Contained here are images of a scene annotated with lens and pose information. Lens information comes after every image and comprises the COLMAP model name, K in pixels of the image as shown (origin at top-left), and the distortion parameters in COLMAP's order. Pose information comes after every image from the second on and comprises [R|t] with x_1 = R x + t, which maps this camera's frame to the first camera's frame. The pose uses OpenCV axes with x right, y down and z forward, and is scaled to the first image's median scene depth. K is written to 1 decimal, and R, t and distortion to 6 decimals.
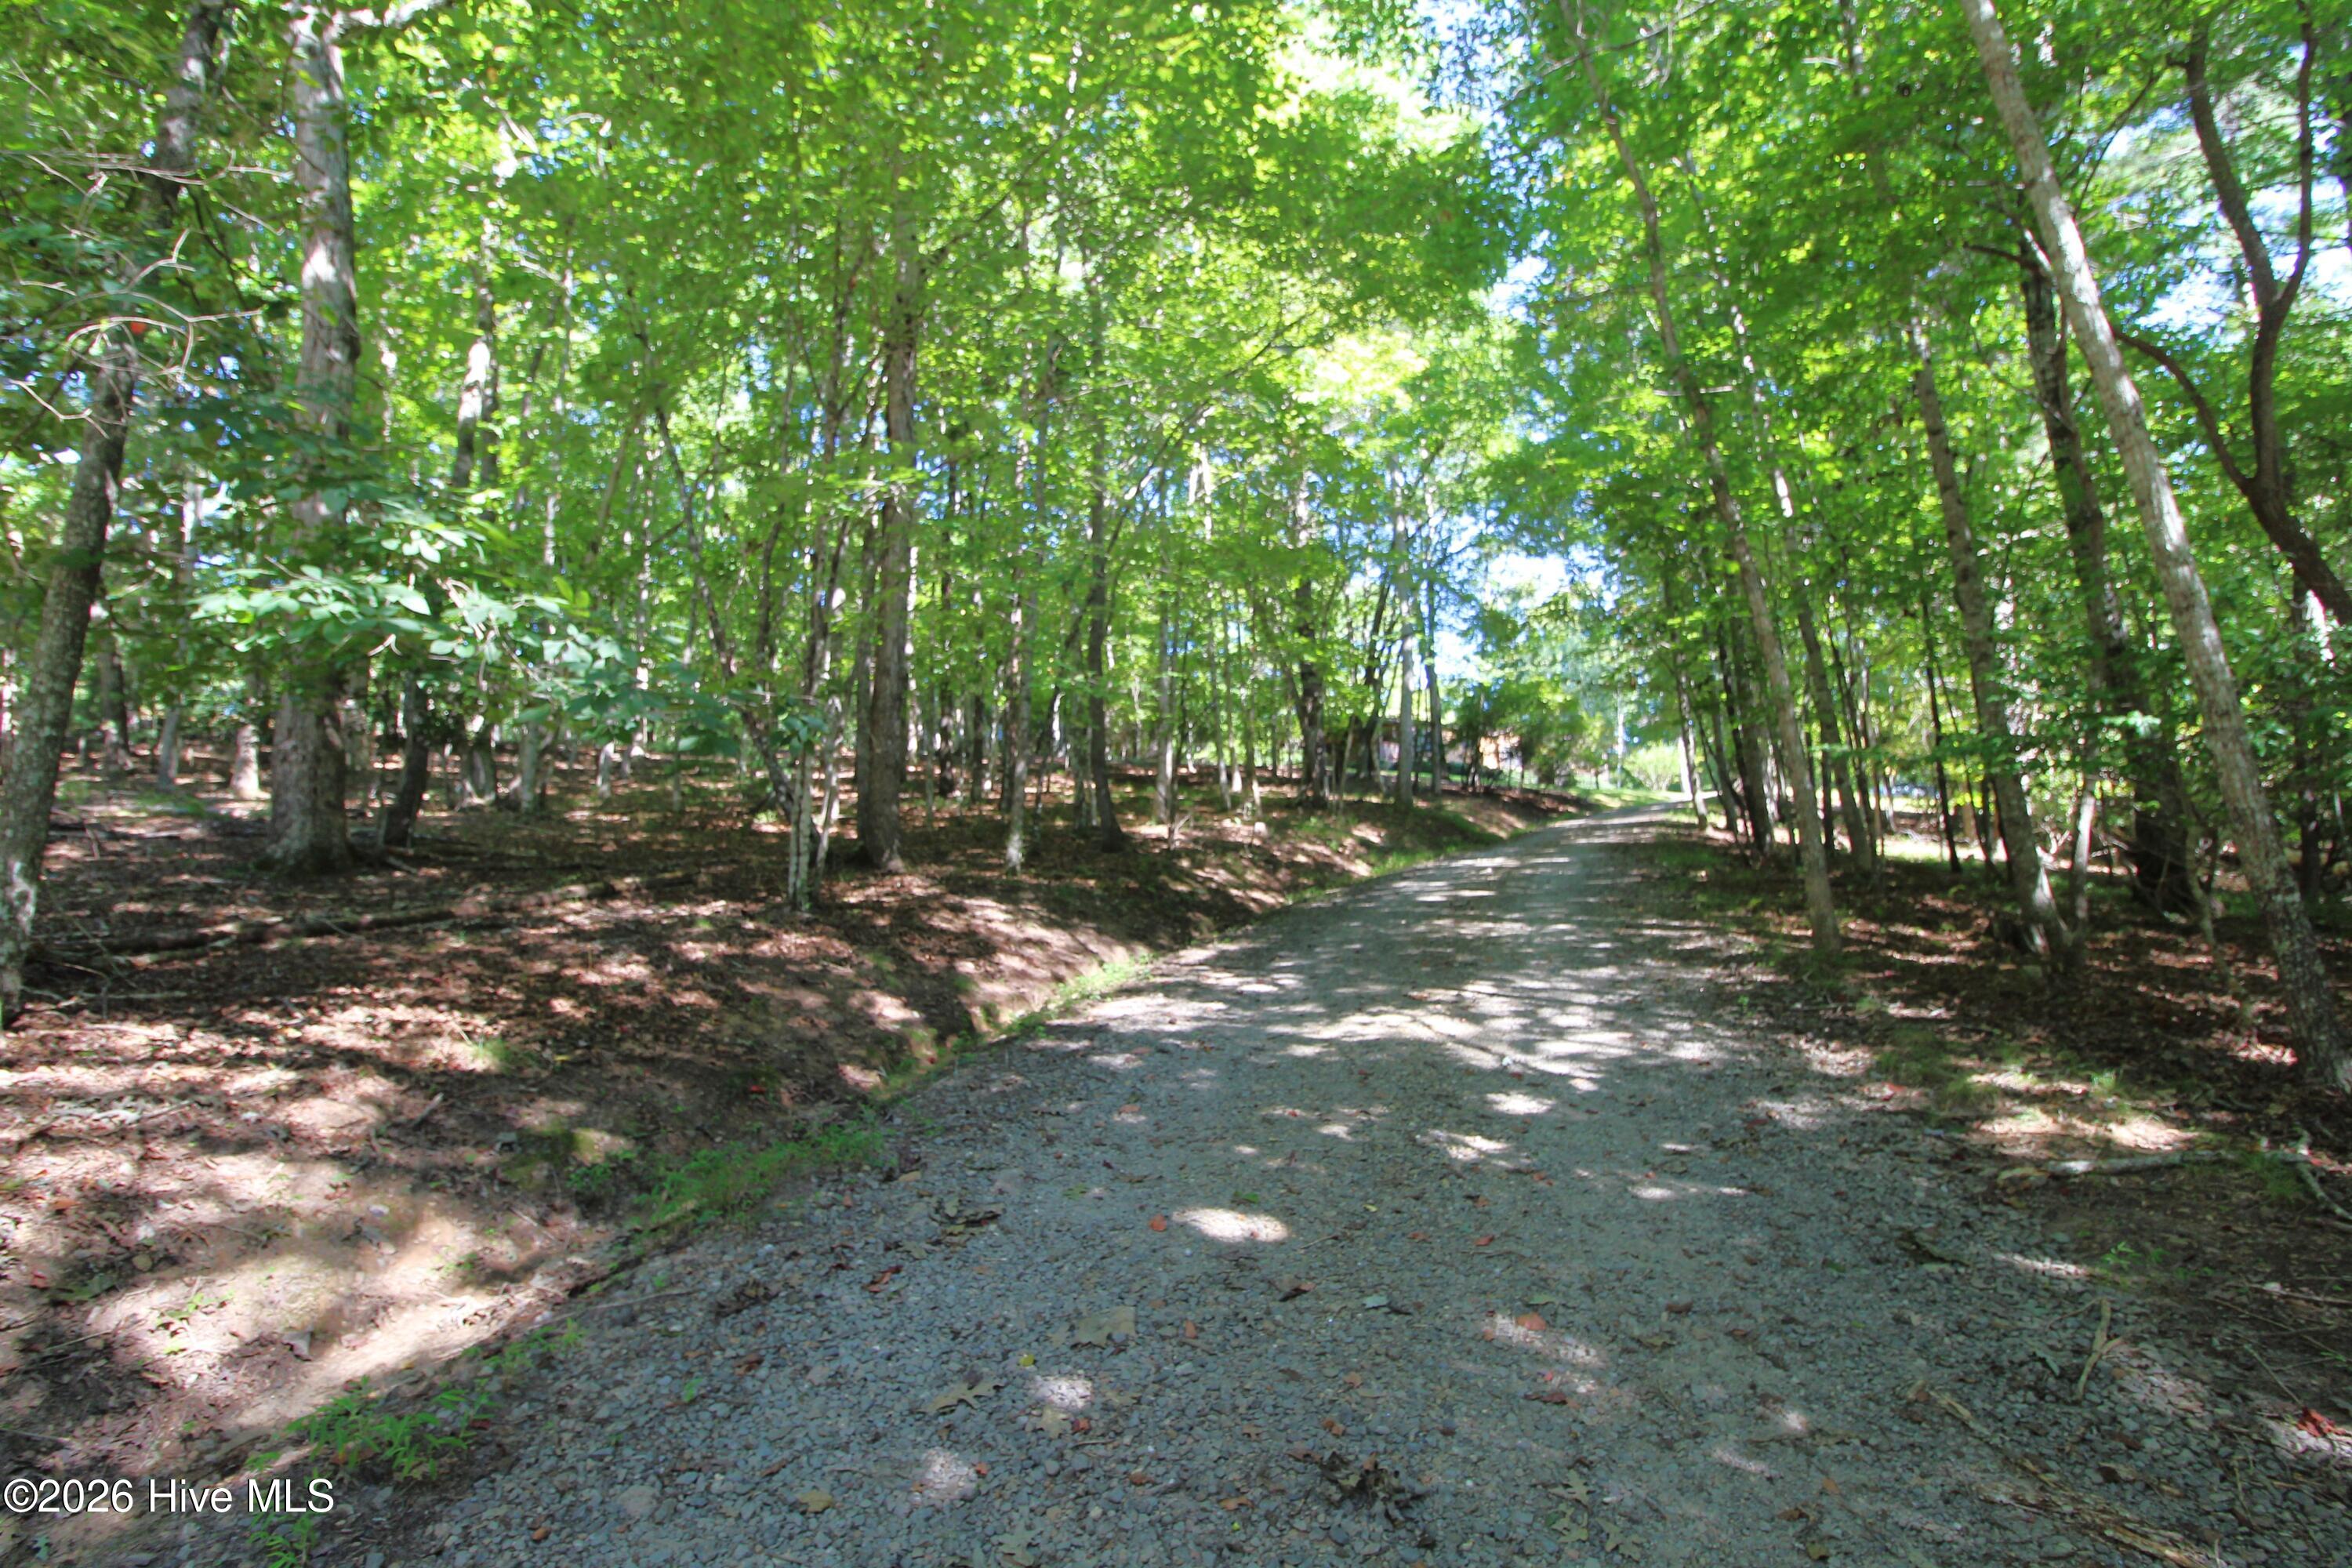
lens RADIAL K [[1079.8, 0, 1233.8], [0, 1079.8, 753.9], [0, 0, 1]] dist [0.002429, -0.005680]
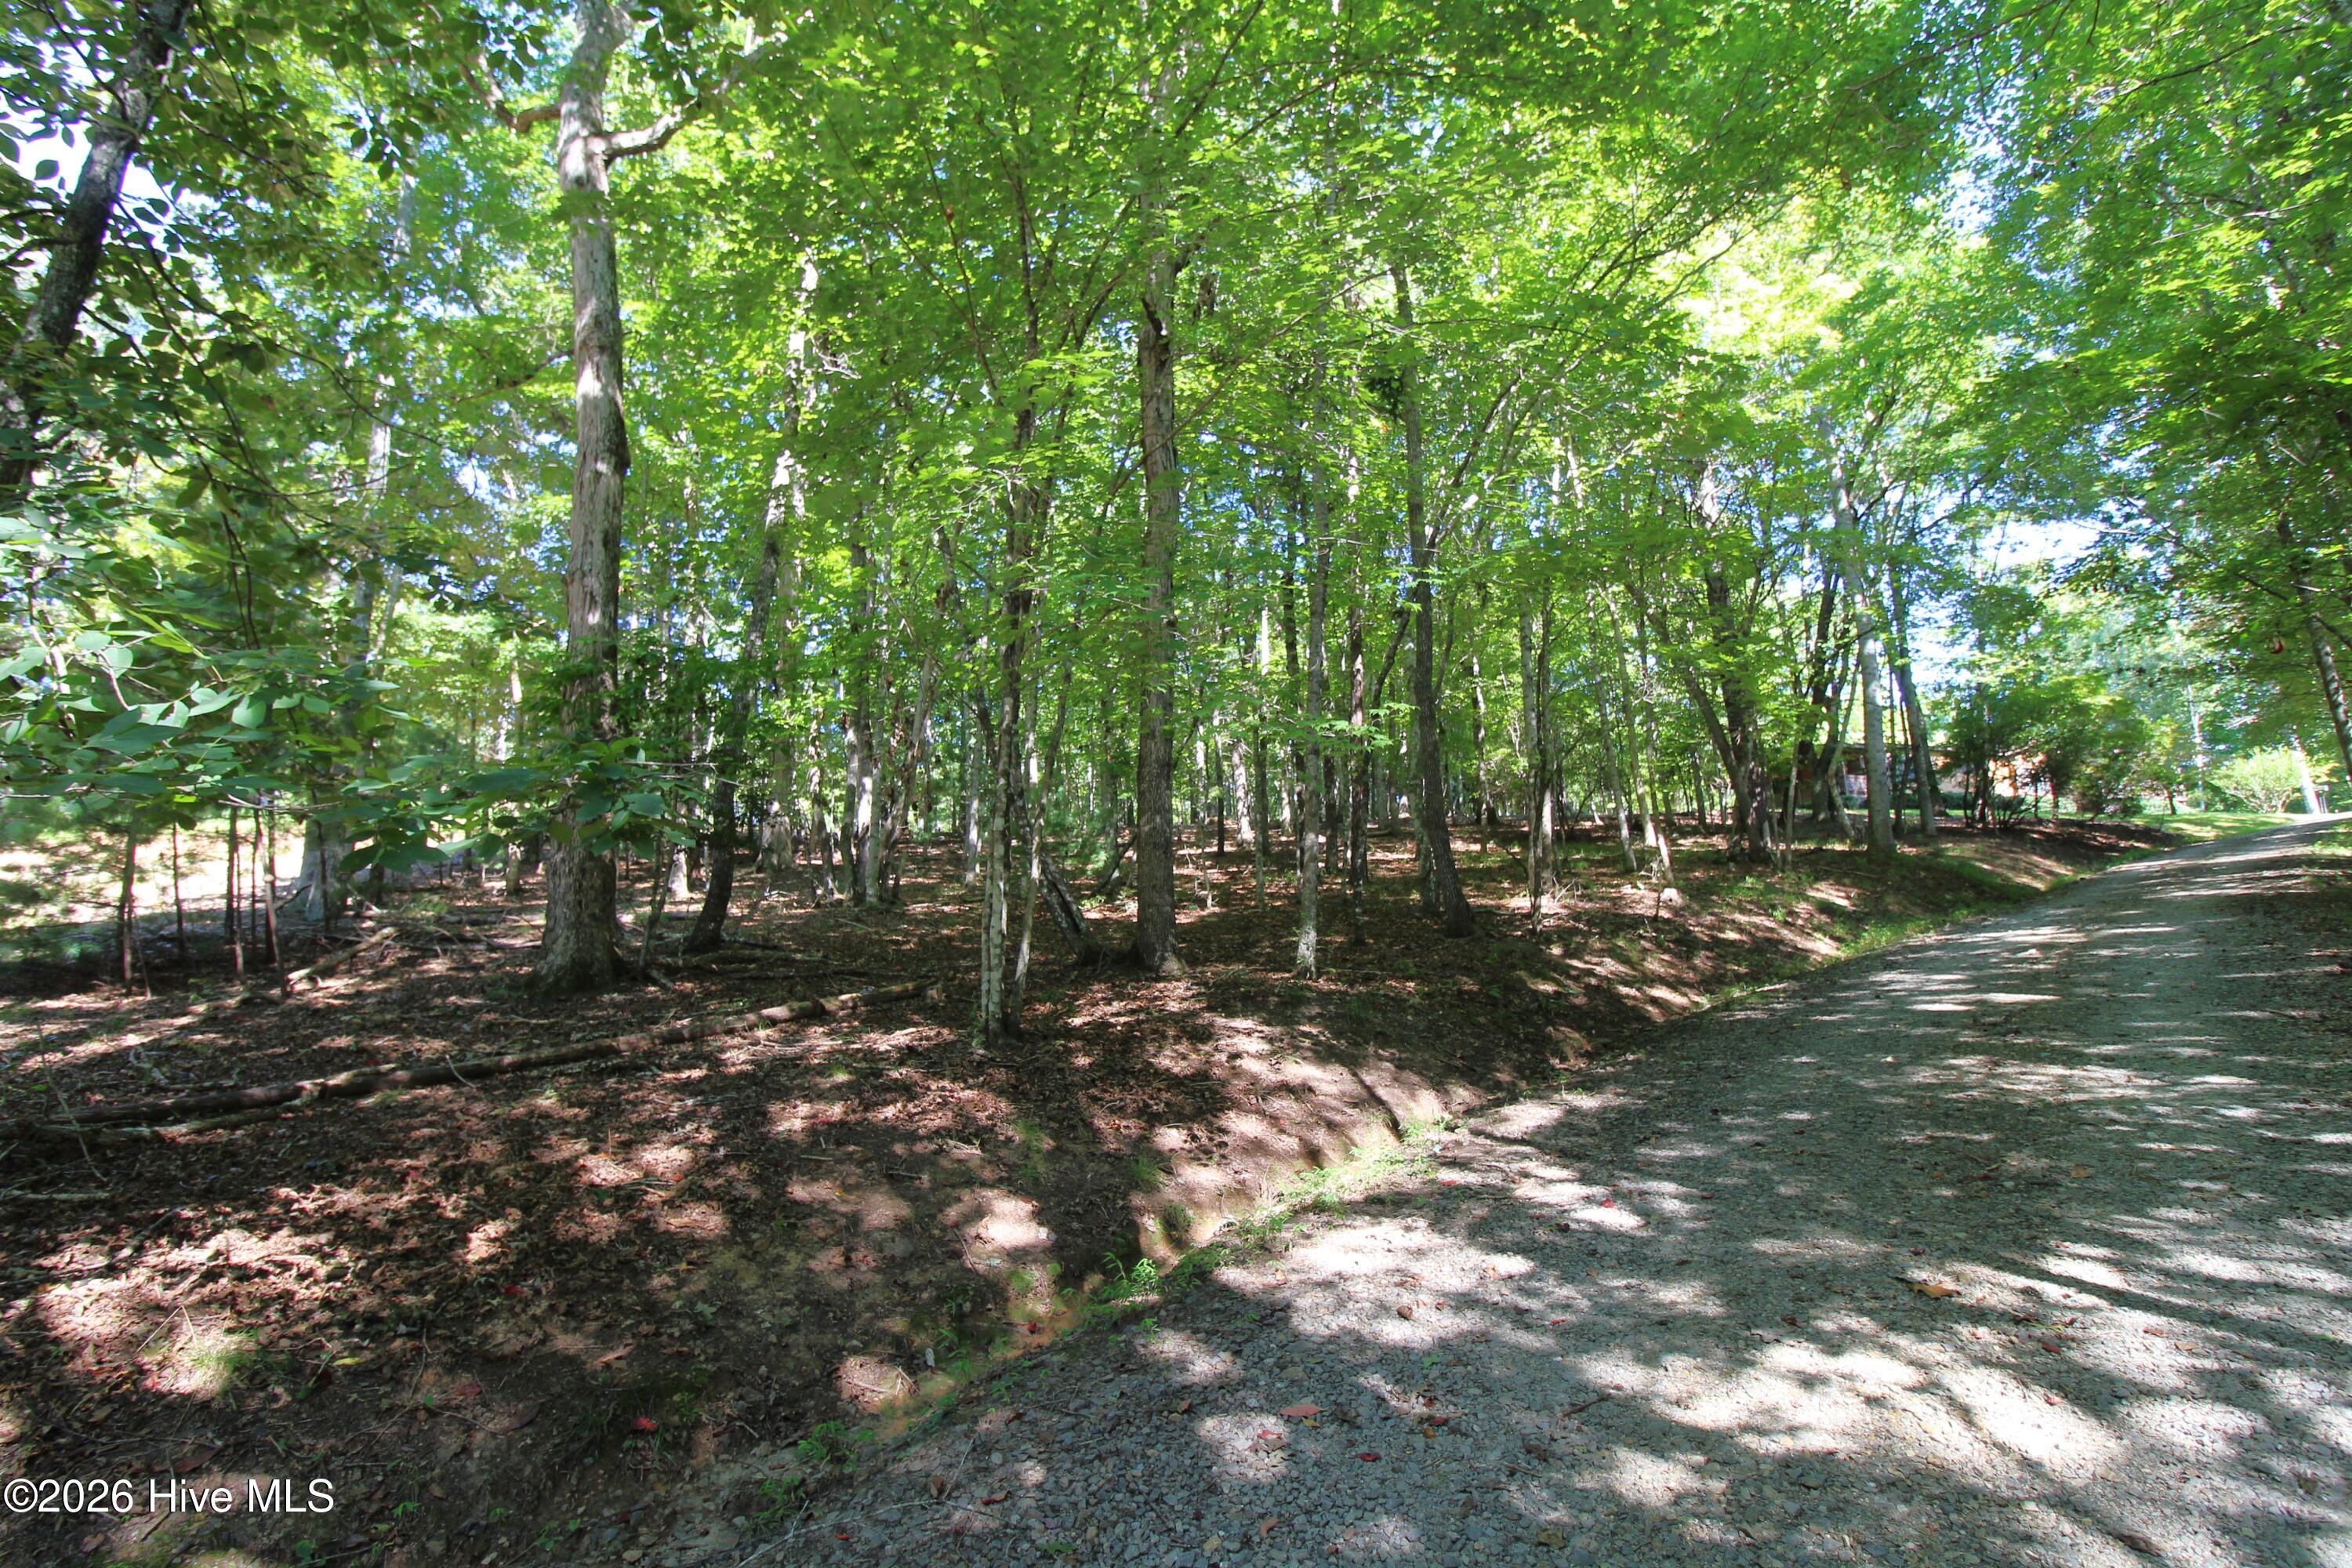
lens RADIAL K [[1079.8, 0, 1233.8], [0, 1079.8, 753.9], [0, 0, 1]] dist [0.002429, -0.005680]
pose [[0.925296, -0.080663, -0.370569, 0.022200], [0.060268, 0.995977, -0.066310, 0.000016], [0.374427, 0.039023, 0.926435, 0.118672]]
